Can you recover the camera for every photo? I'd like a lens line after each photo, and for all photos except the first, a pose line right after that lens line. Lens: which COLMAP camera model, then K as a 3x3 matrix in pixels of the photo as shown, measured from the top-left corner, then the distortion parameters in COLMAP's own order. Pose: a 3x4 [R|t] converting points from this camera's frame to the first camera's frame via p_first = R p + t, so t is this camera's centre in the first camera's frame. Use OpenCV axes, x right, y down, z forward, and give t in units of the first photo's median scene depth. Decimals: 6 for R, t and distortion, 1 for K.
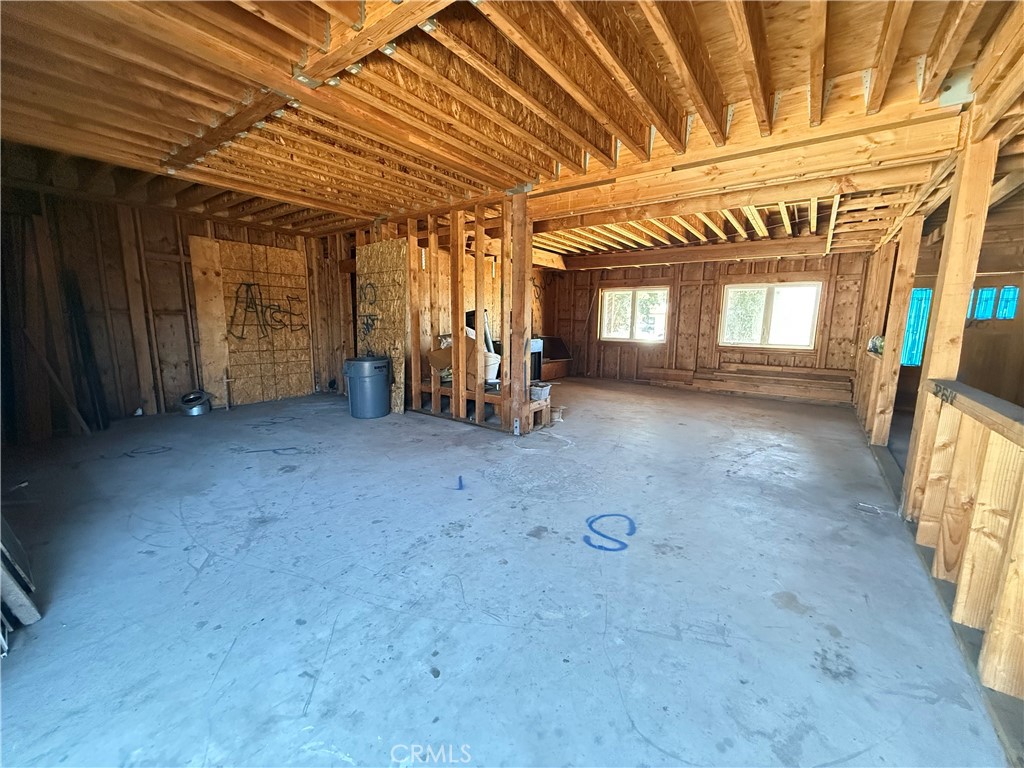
lens RADIAL K [[406.5, 0, 510.9], [0, 406.5, 384.4], [0, 0, 1]] dist [-0.001197, 0.000694]
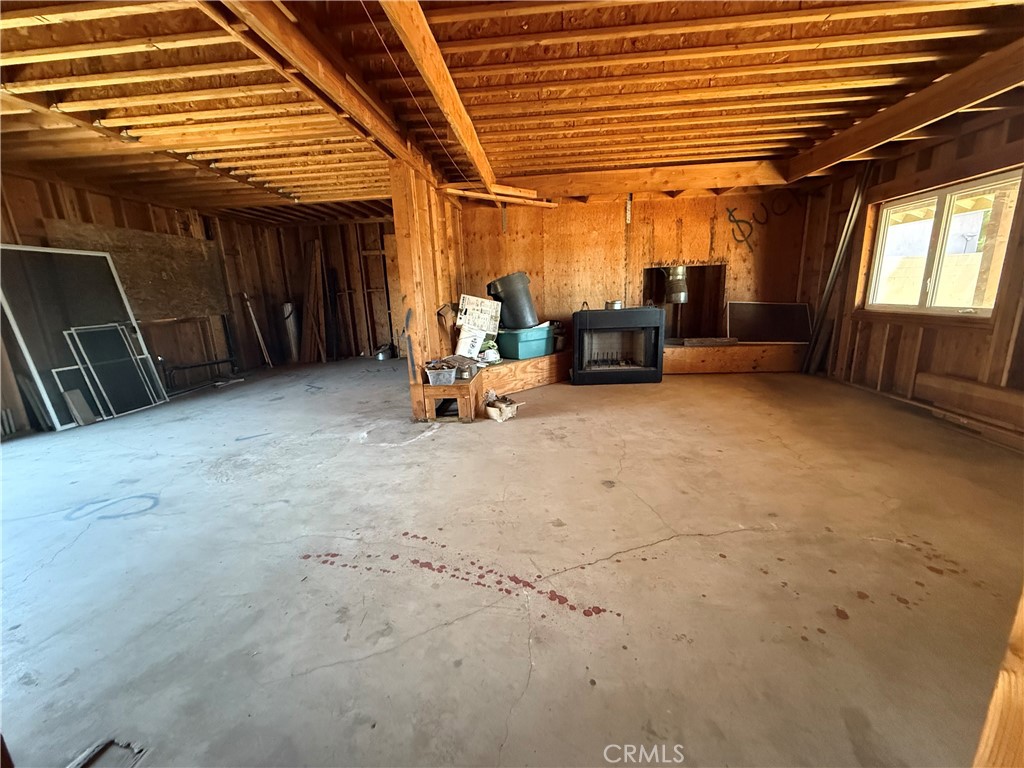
lens RADIAL K [[406.5, 0, 511.5], [0, 406.5, 384.8], [0, 0, 1]] dist [-0.001197, 0.000694]
pose [[0.525726, 0.160903, -0.835298, 0.925647], [-0.089937, 0.986958, 0.133512, -0.095233], [0.845886, 0.004934, 0.533340, 0.773812]]
